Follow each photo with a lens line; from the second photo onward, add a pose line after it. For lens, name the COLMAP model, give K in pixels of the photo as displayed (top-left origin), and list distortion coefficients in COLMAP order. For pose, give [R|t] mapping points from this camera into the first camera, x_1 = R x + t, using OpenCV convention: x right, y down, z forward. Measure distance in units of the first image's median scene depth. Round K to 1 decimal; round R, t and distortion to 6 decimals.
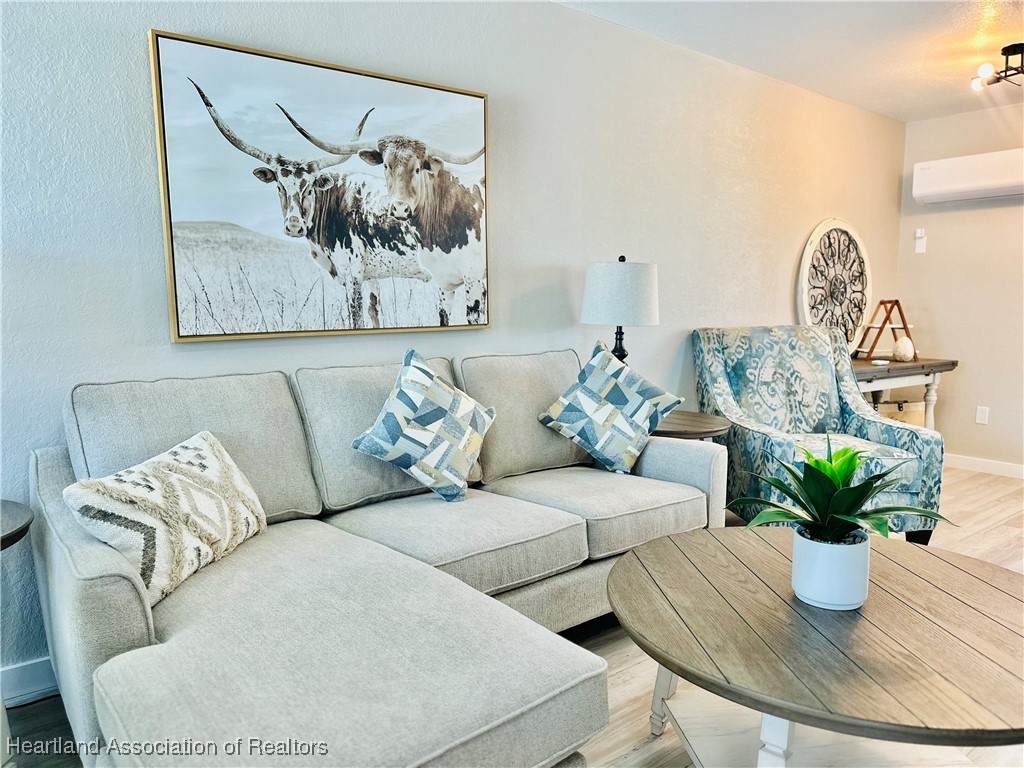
lens RADIAL K [[713.7, 0, 508.2], [0, 713.7, 392.0], [0, 0, 1]] dist [0.069620, -0.006072]
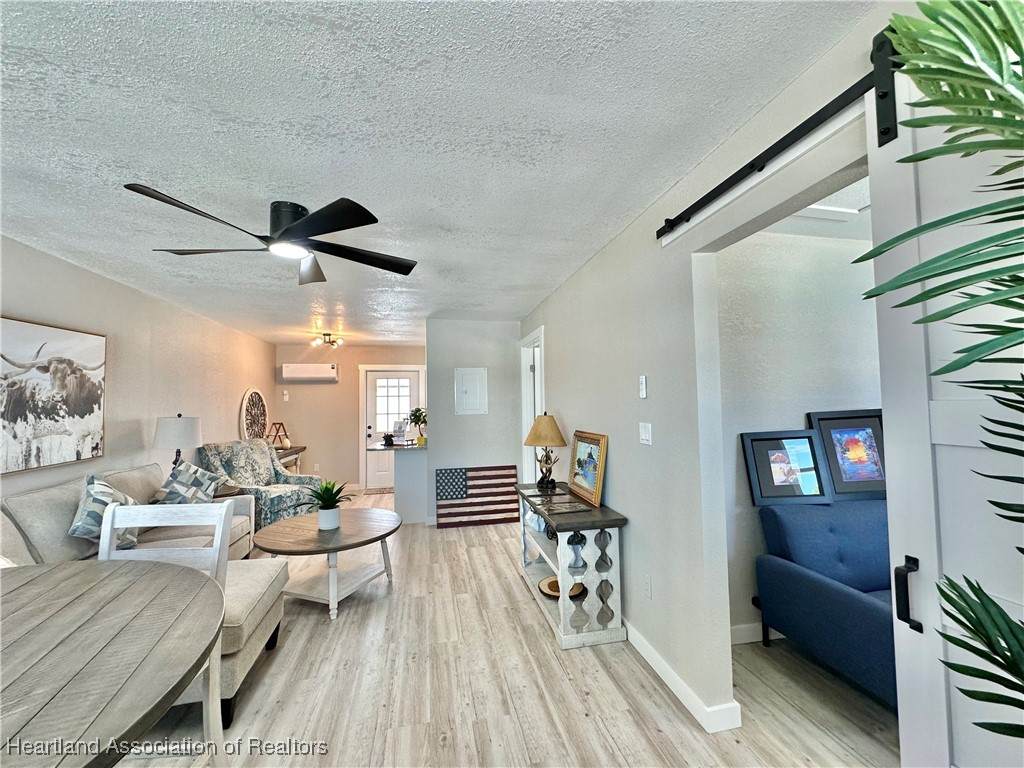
lens RADIAL K [[411.8, 0, 511.2], [0, 411.8, 384.6], [0, 0, 1]] dist [-0.001182, -0.000002]
pose [[0.453965, 0.032414, 0.890430, -0.523732], [0.125760, 0.987003, -0.100045, -0.042437], [-0.882100, 0.157398, 0.443989, -0.411558]]
